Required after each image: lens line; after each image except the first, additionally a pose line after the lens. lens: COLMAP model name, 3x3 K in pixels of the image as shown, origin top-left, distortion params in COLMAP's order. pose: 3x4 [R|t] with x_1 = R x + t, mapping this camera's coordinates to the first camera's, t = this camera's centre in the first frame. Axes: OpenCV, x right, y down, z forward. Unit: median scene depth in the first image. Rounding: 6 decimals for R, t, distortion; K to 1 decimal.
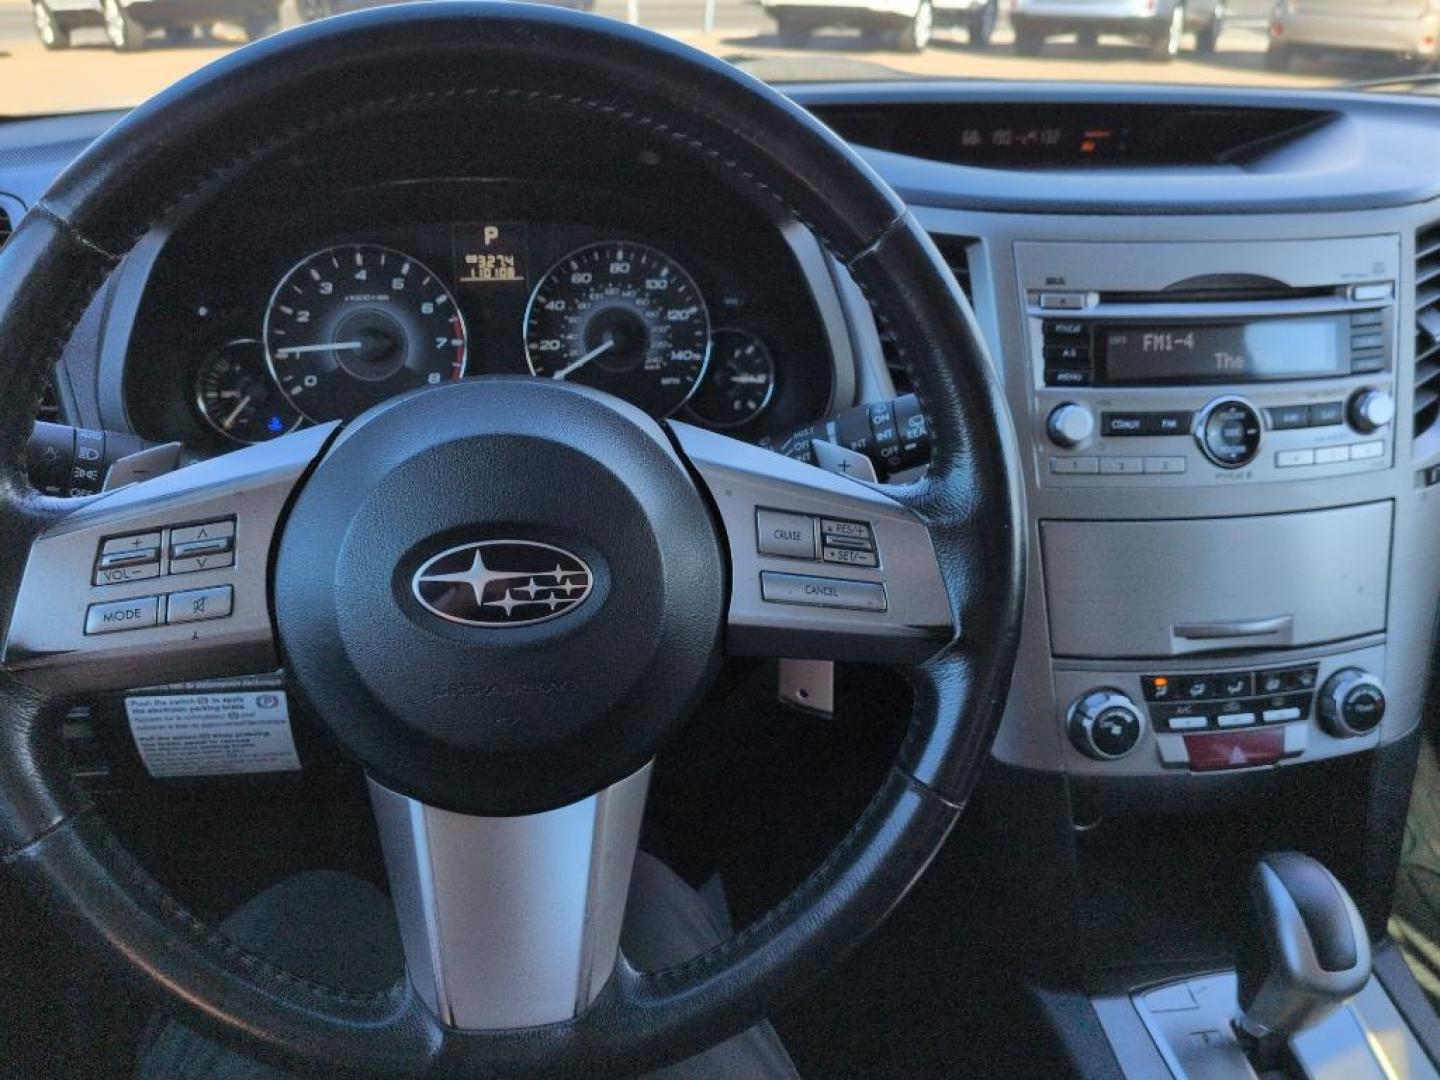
lens RADIAL K [[1196.3, 0, 720.0], [0, 1196.3, 540.0], [0, 0, 1]] dist [0.099830, -0.173722]
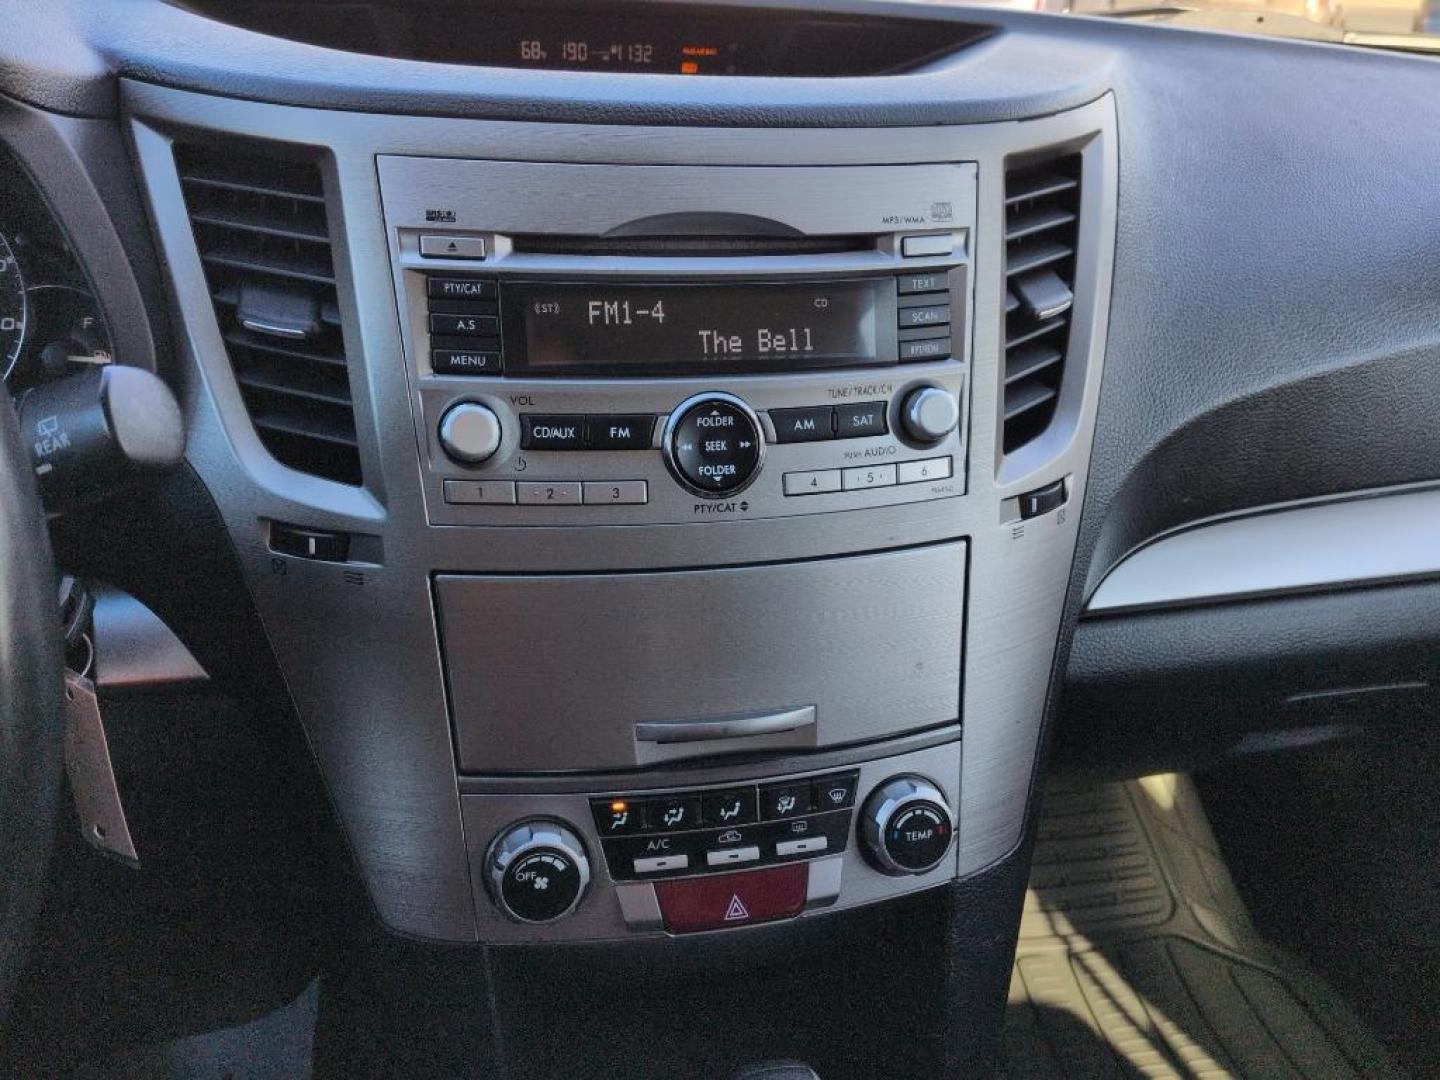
lens RADIAL K [[1196.3, 0, 720.0], [0, 1196.3, 540.0], [0, 0, 1]] dist [0.099830, -0.173722]
pose [[0.998012, -0.000215, 0.063030, 0.377478], [-0.000594, 0.999918, 0.012811, -0.043130], [-0.063028, -0.012823, 0.997929, 0.313735]]
